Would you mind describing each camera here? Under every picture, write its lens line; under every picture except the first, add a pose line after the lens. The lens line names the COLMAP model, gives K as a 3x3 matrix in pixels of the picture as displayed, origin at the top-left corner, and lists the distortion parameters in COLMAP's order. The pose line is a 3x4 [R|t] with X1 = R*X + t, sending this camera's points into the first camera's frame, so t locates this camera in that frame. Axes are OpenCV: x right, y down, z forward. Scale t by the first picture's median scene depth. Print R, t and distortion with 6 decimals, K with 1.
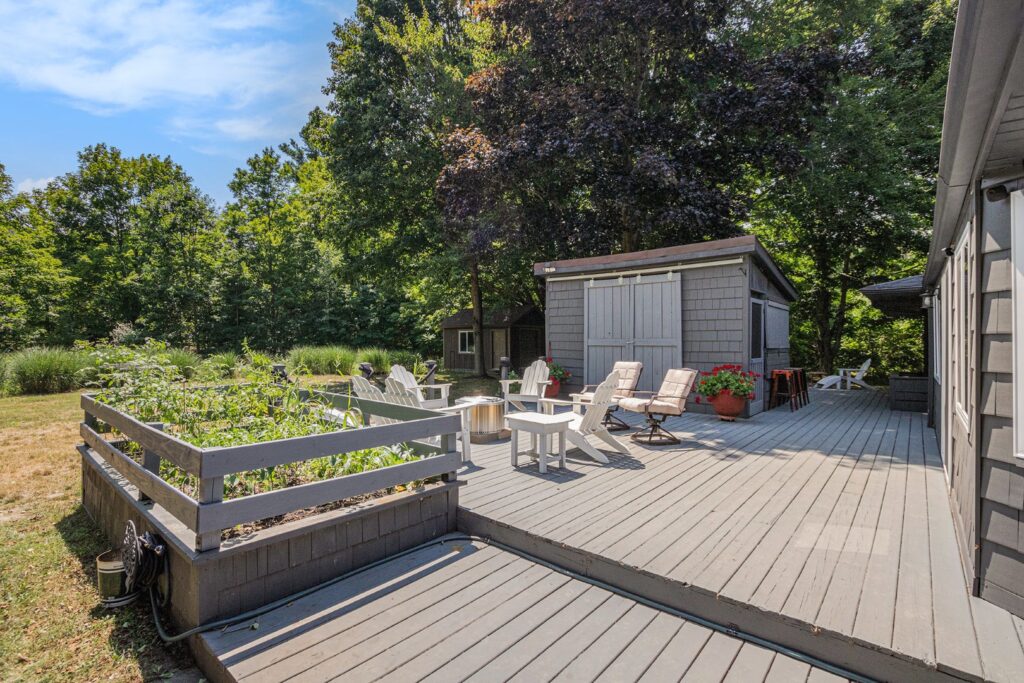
lens RADIAL K [[483.0, 0, 513.1], [0, 483.0, 339.7], [0, 0, 1]] dist [-0.018309, 0.000134]
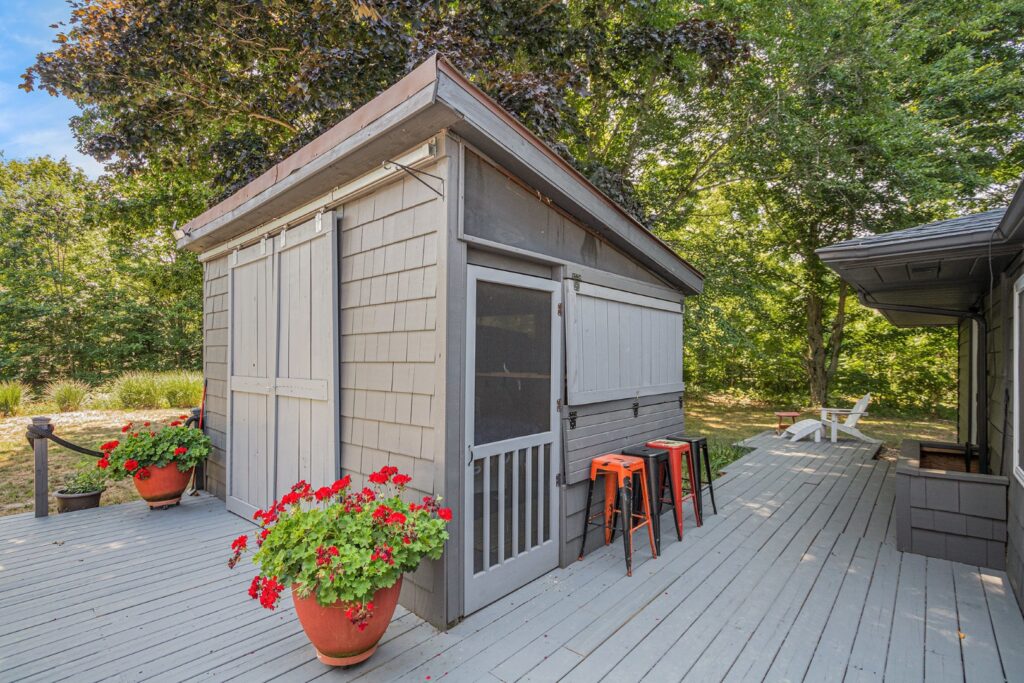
lens RADIAL K [[483.0, 0, 494.2], [0, 483.0, 361.4], [0, 0, 1]] dist [-0.018309, 0.000134]
pose [[0.999155, -0.004127, -0.040900, 0.149404], [0.004502, 0.999949, 0.009062, -0.006561], [0.040861, -0.009238, 0.999122, 0.187673]]
